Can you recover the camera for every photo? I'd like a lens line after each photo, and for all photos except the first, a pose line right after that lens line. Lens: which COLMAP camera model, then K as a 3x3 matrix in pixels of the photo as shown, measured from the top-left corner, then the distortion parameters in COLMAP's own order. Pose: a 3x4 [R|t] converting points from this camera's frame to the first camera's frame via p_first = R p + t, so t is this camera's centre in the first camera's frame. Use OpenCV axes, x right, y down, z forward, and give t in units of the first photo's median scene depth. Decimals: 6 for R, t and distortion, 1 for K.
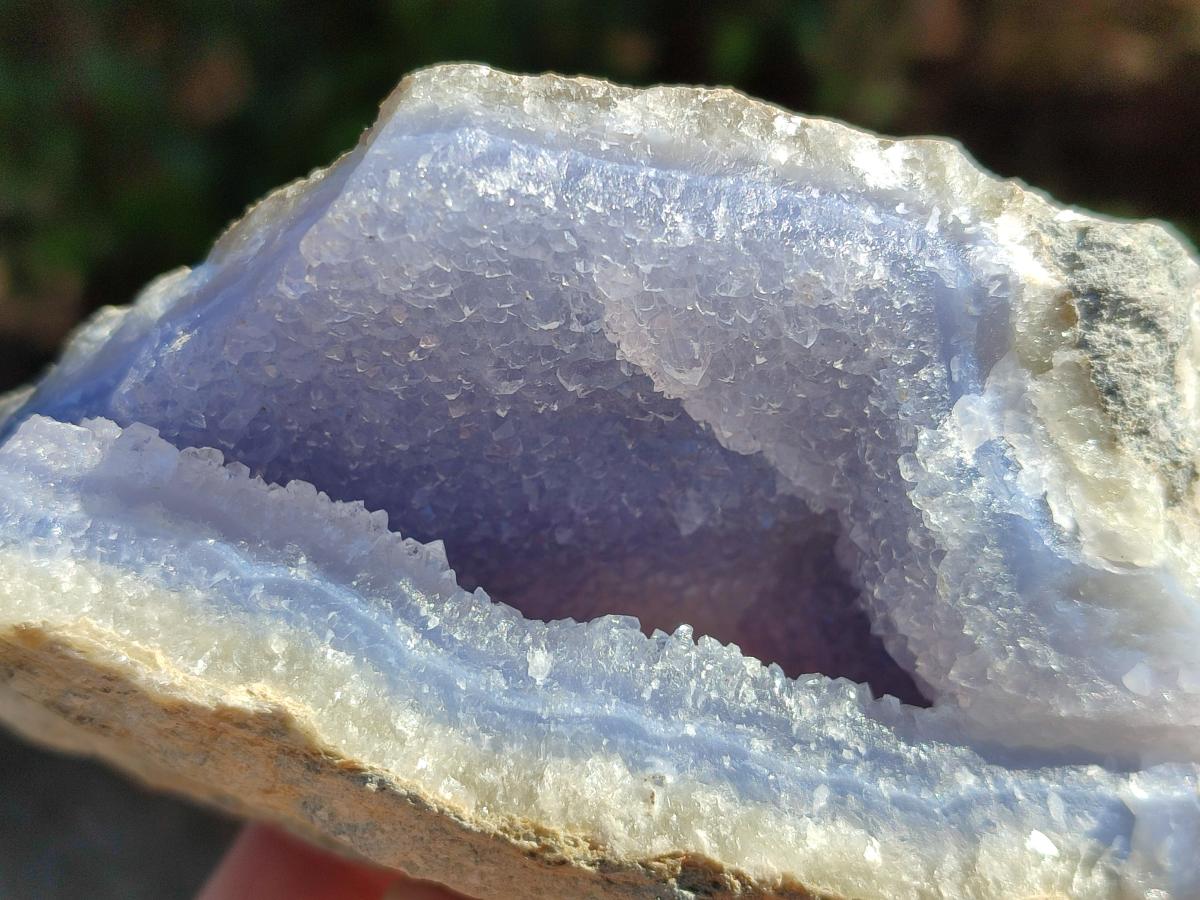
lens RADIAL K [[1944.9, 0, 576.0], [0, 1944.9, 448.8], [0, 0, 1]] dist [0.359134, -2.965429]
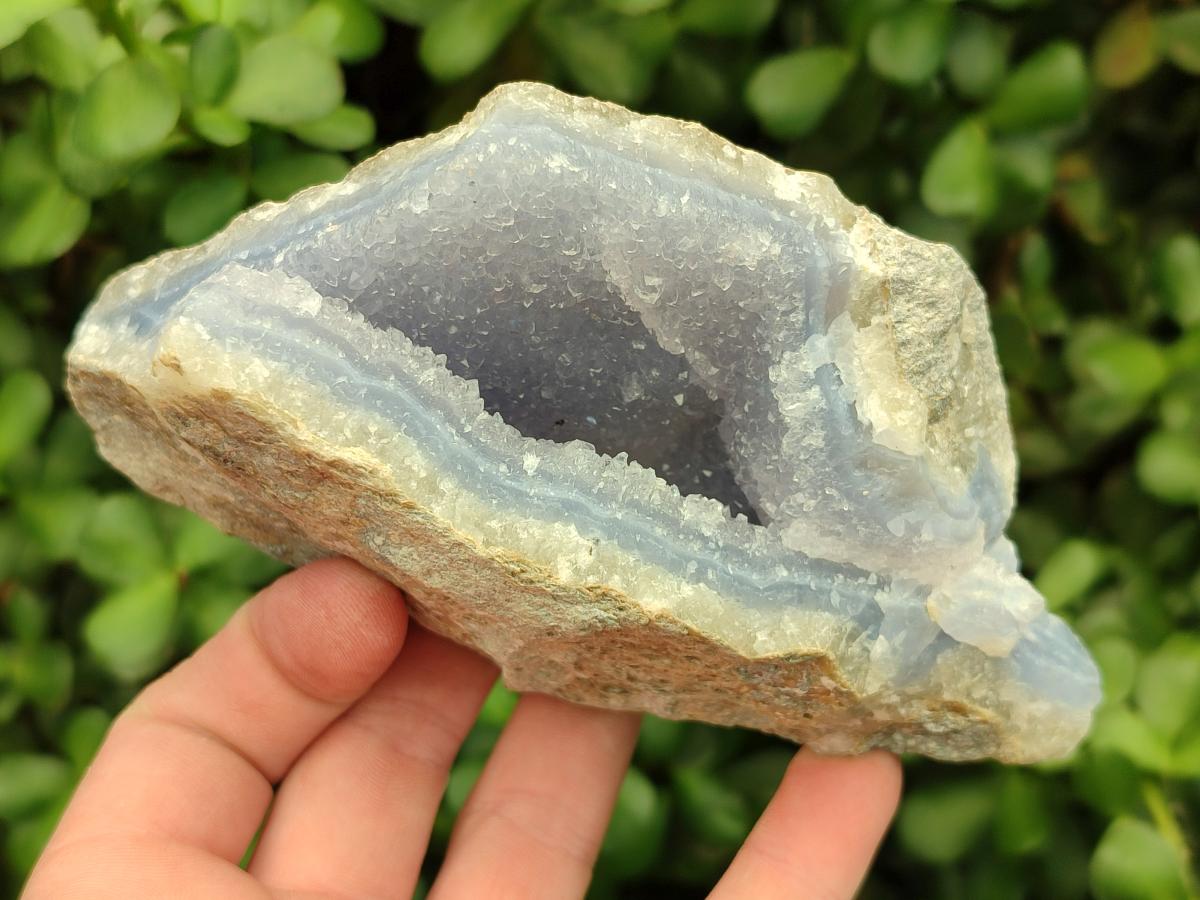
lens RADIAL K [[1944.9, 0, 576.0], [0, 1944.9, 448.8], [0, 0, 1]] dist [0.359134, -2.965429]
pose [[0.987156, 0.139919, 0.077110, -0.106874], [-0.141156, 0.989928, 0.010804, 0.076234], [-0.074821, -0.021550, 0.996964, -0.591563]]
